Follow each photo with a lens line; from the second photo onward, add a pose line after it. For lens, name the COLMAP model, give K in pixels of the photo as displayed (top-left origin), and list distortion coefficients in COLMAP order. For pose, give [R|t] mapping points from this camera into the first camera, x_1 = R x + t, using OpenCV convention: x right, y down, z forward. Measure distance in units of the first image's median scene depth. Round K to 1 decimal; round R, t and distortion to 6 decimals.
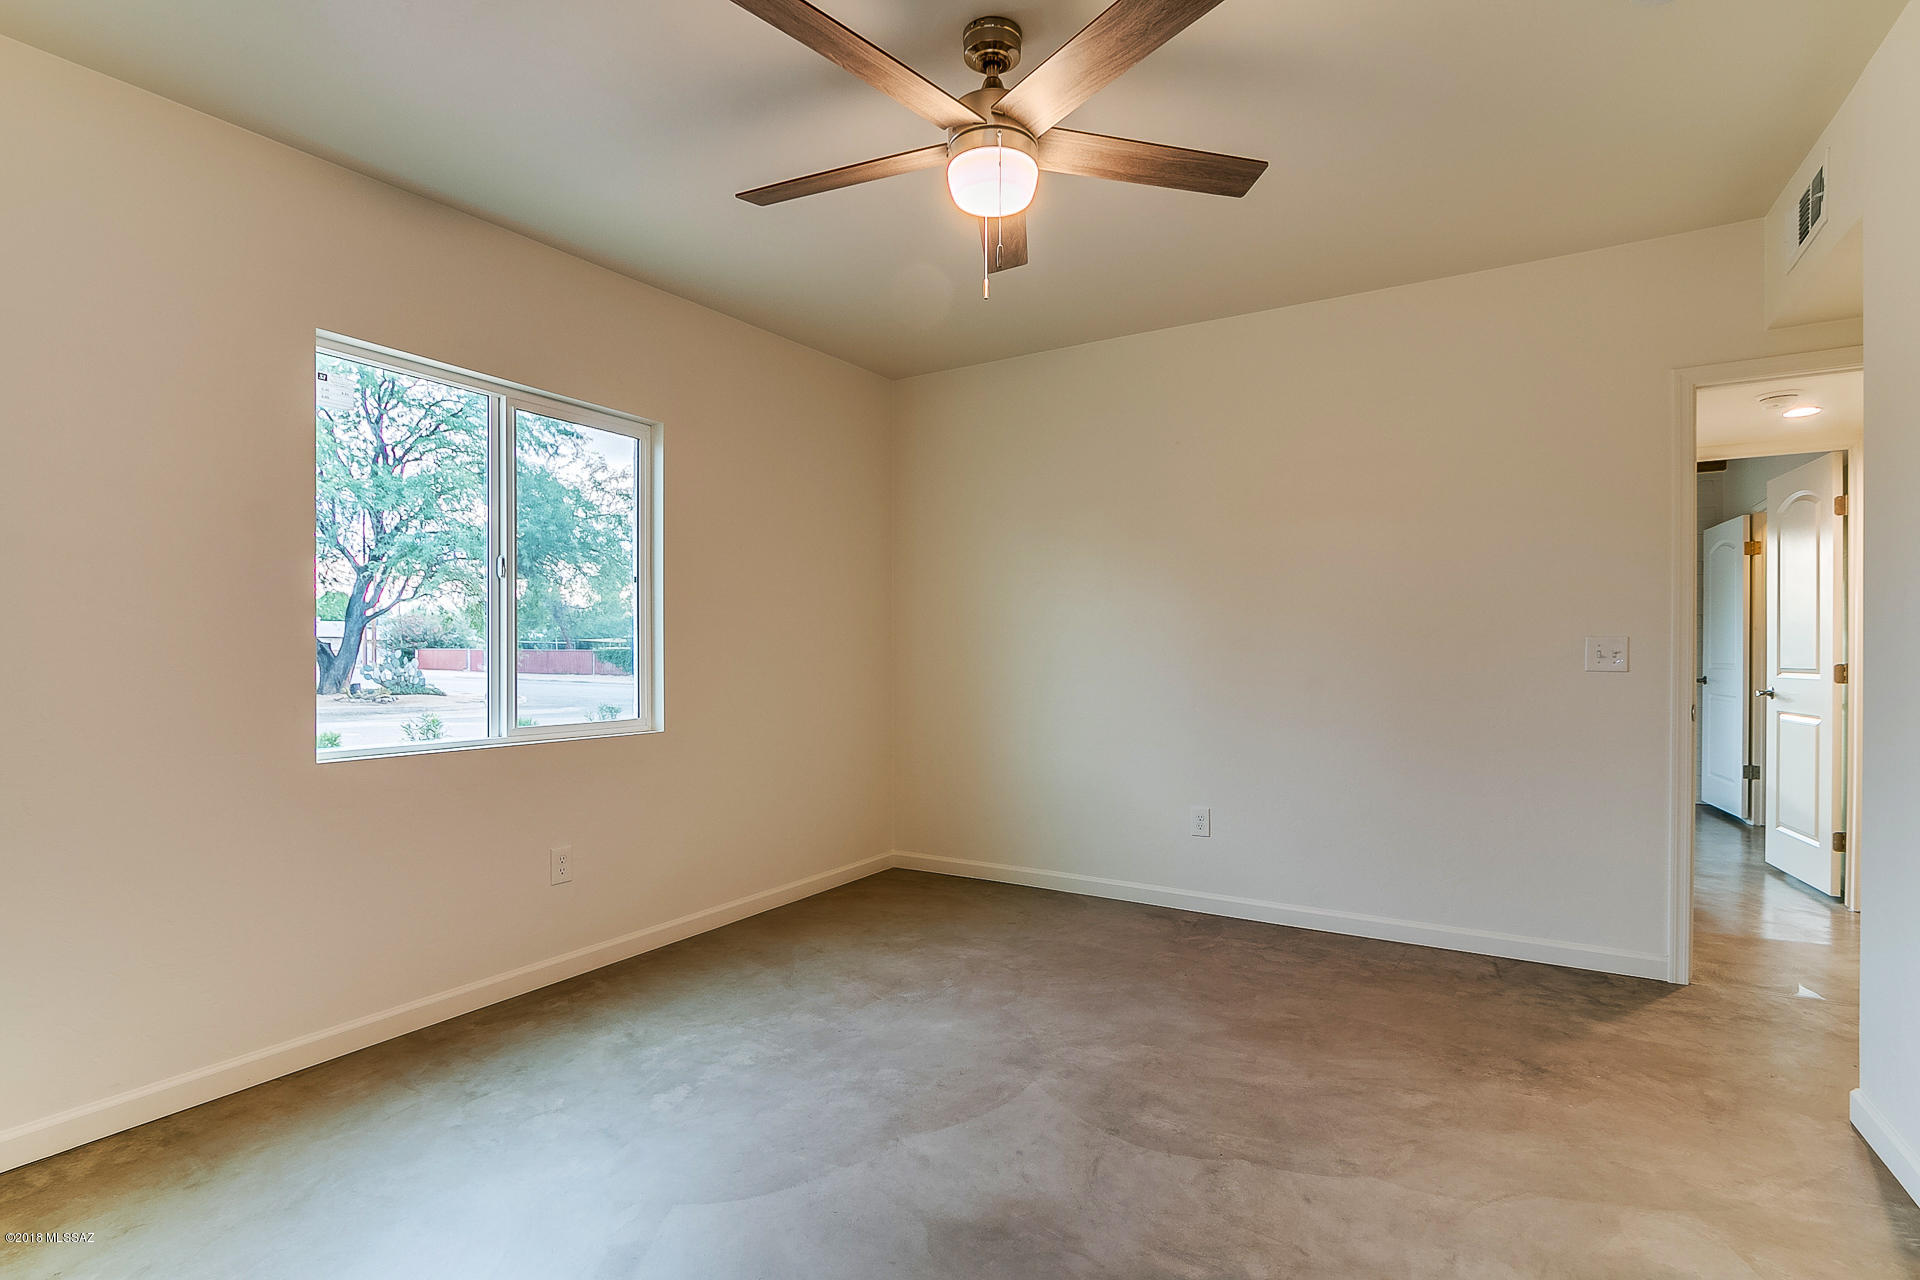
lens RADIAL K [[888.5, 0, 957.5], [0, 888.5, 660.9], [0, 0, 1]] dist [-0.027216, 0.007859]
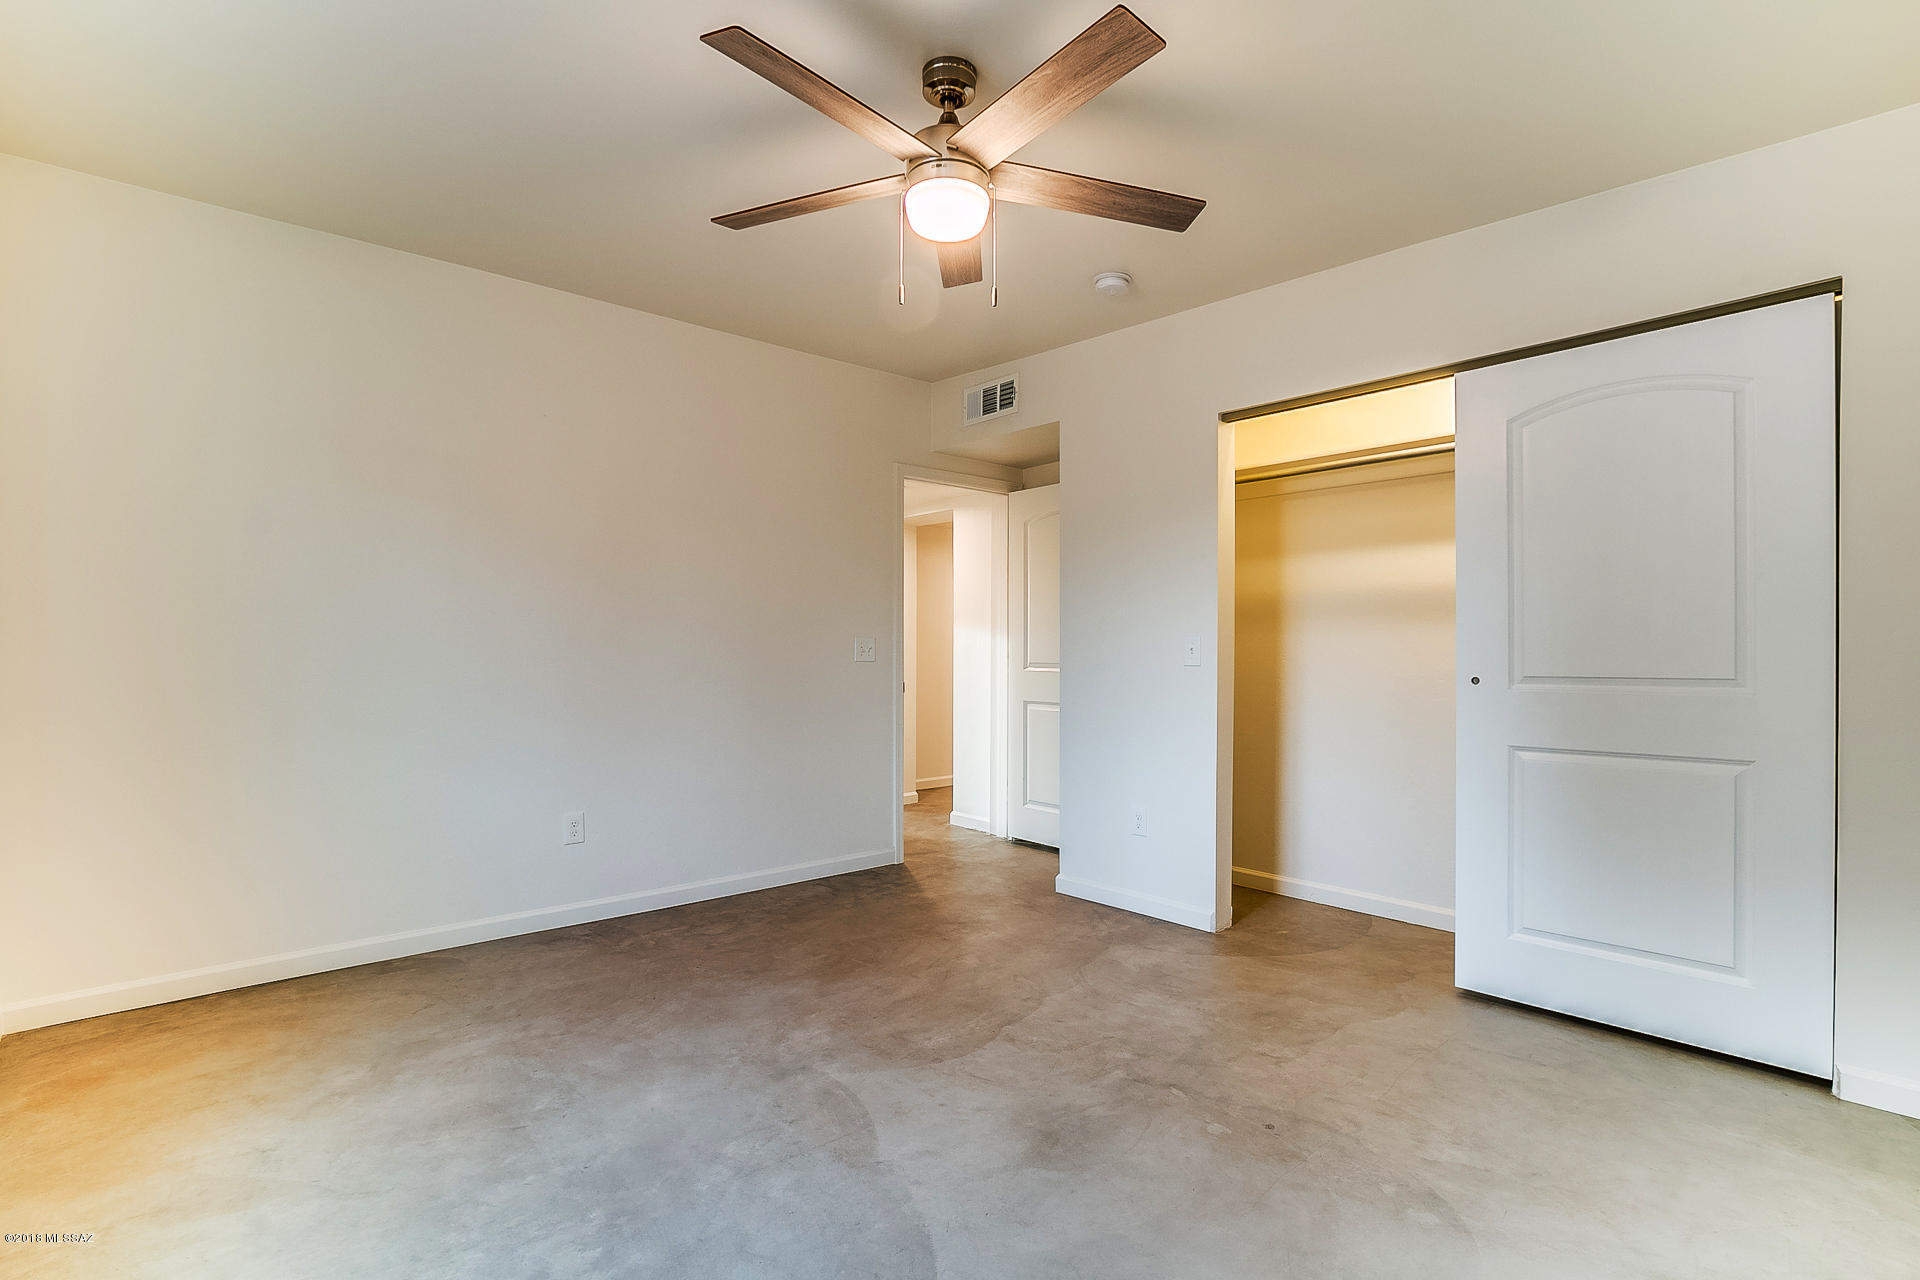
lens RADIAL K [[898.4, 0, 954.8], [0, 898.4, 662.9], [0, 0, 1]] dist [-0.019921, 0.001945]
pose [[0.295770, -0.012800, 0.955173, -0.816484], [0.003356, 0.999918, 0.012361, -0.004032], [-0.955253, -0.000450, 0.295789, 0.548359]]
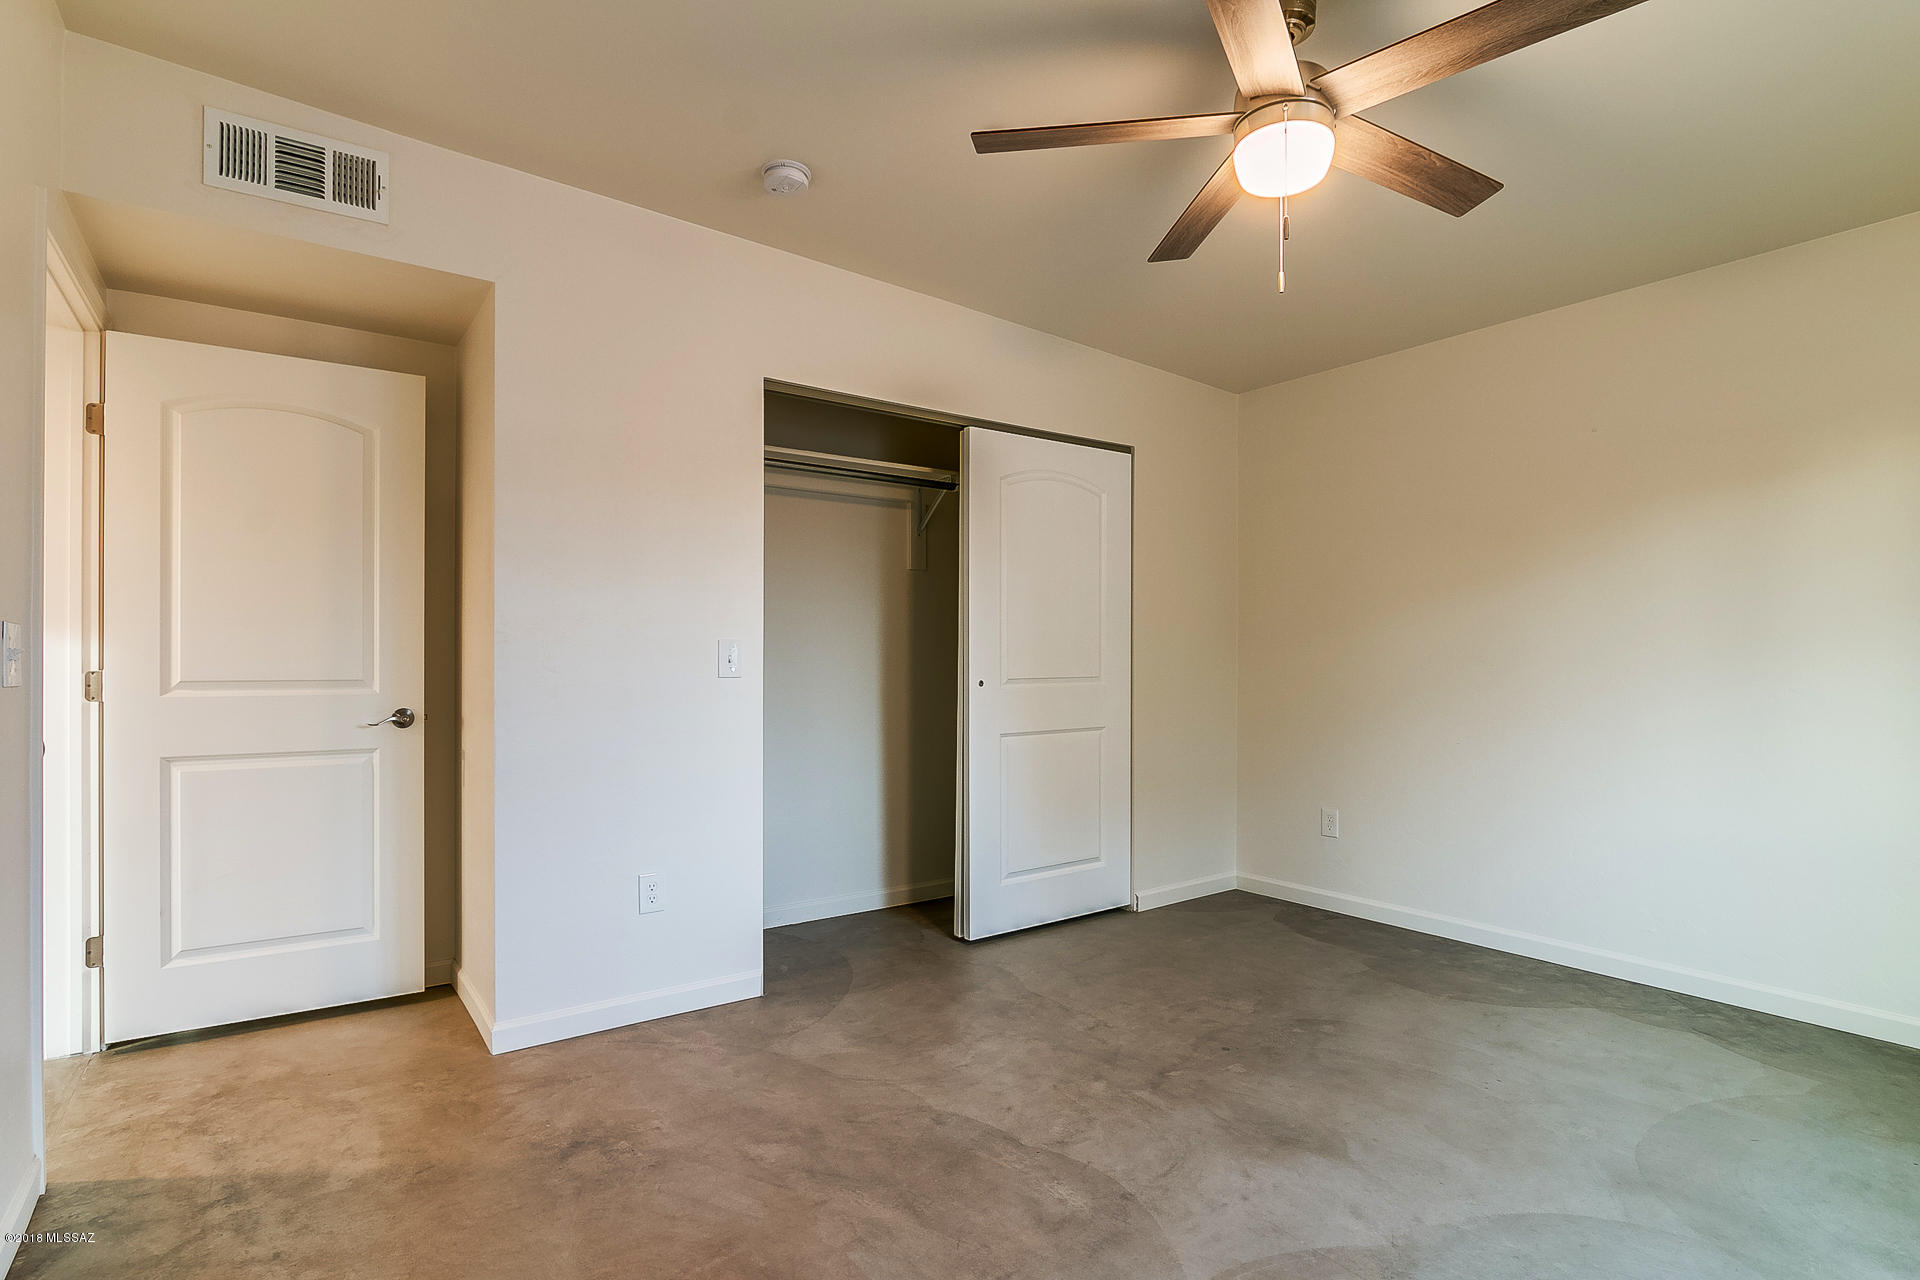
lens RADIAL K [[950.8, 0, 938.7], [0, 950.8, 664.2], [0, 0, 1]] dist [-0.016206, 0.001532]
pose [[-0.920024, -0.004226, 0.391839, -0.016612], [-0.000572, 0.999955, 0.009441, -0.009423], [-0.391861, 0.008462, -0.919986, 1.694443]]
